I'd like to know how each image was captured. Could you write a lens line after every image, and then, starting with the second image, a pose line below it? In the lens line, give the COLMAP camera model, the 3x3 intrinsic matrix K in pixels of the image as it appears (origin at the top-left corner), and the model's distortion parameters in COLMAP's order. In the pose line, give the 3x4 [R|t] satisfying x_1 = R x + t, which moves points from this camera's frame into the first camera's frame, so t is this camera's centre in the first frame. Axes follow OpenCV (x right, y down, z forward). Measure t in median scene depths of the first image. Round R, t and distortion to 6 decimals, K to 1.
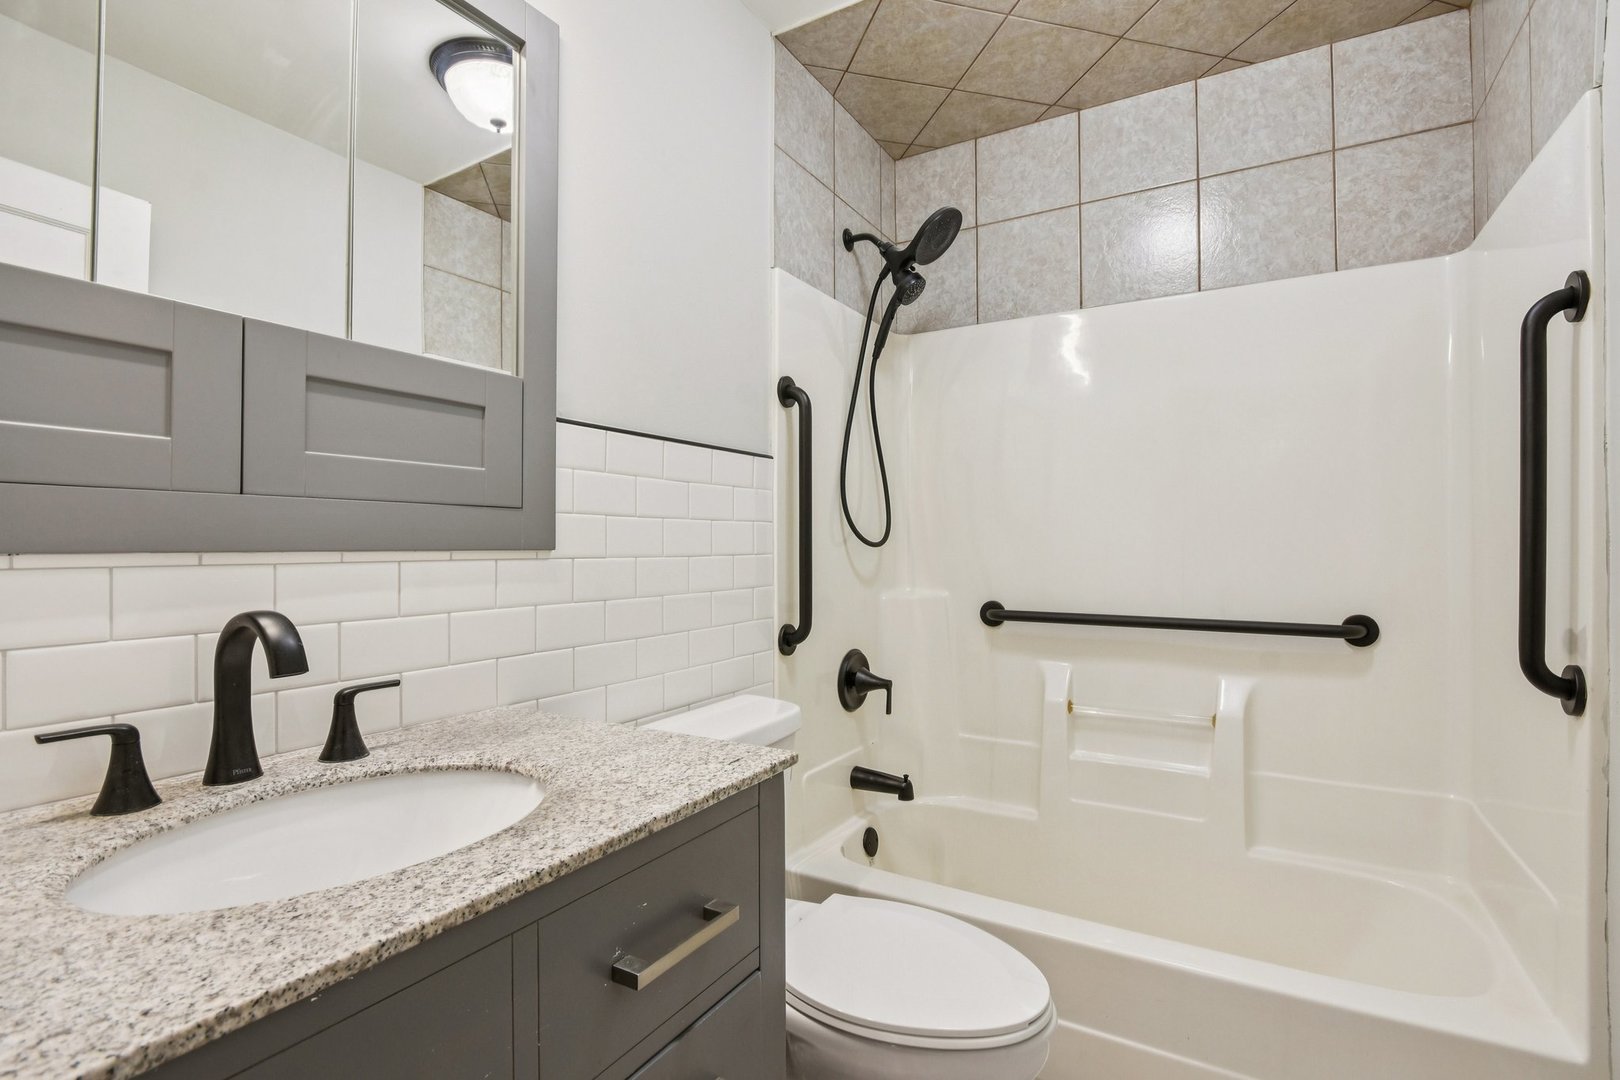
lens RADIAL K [[765.3, 0, 810.0], [0, 765.3, 540.0], [0, 0, 1]] dist [-0.017055, 0.000099]
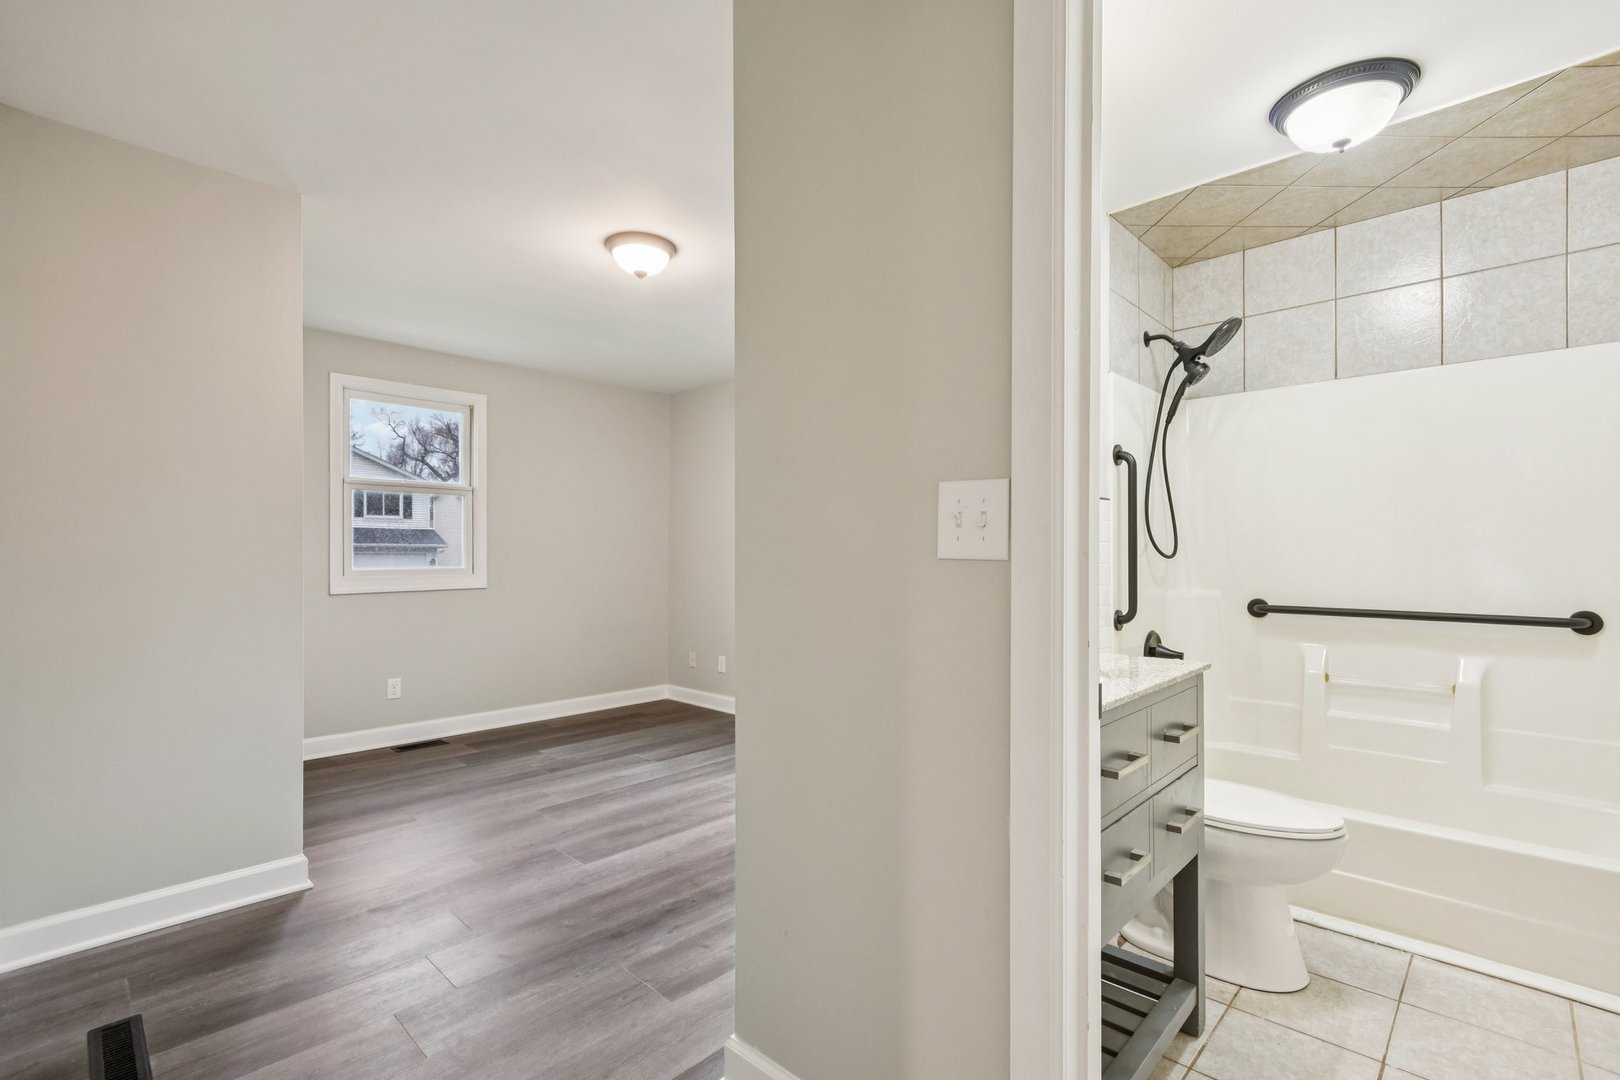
lens RADIAL K [[733.4, 0, 816.9], [0, 733.4, 551.2], [0, 0, 1]] dist [0.008085, -0.000245]
pose [[0.976227, -0.002802, -0.216735, -0.261630], [0.004483, 0.999964, 0.007266, -0.017561], [0.216706, -0.008065, 0.976204, -0.472608]]
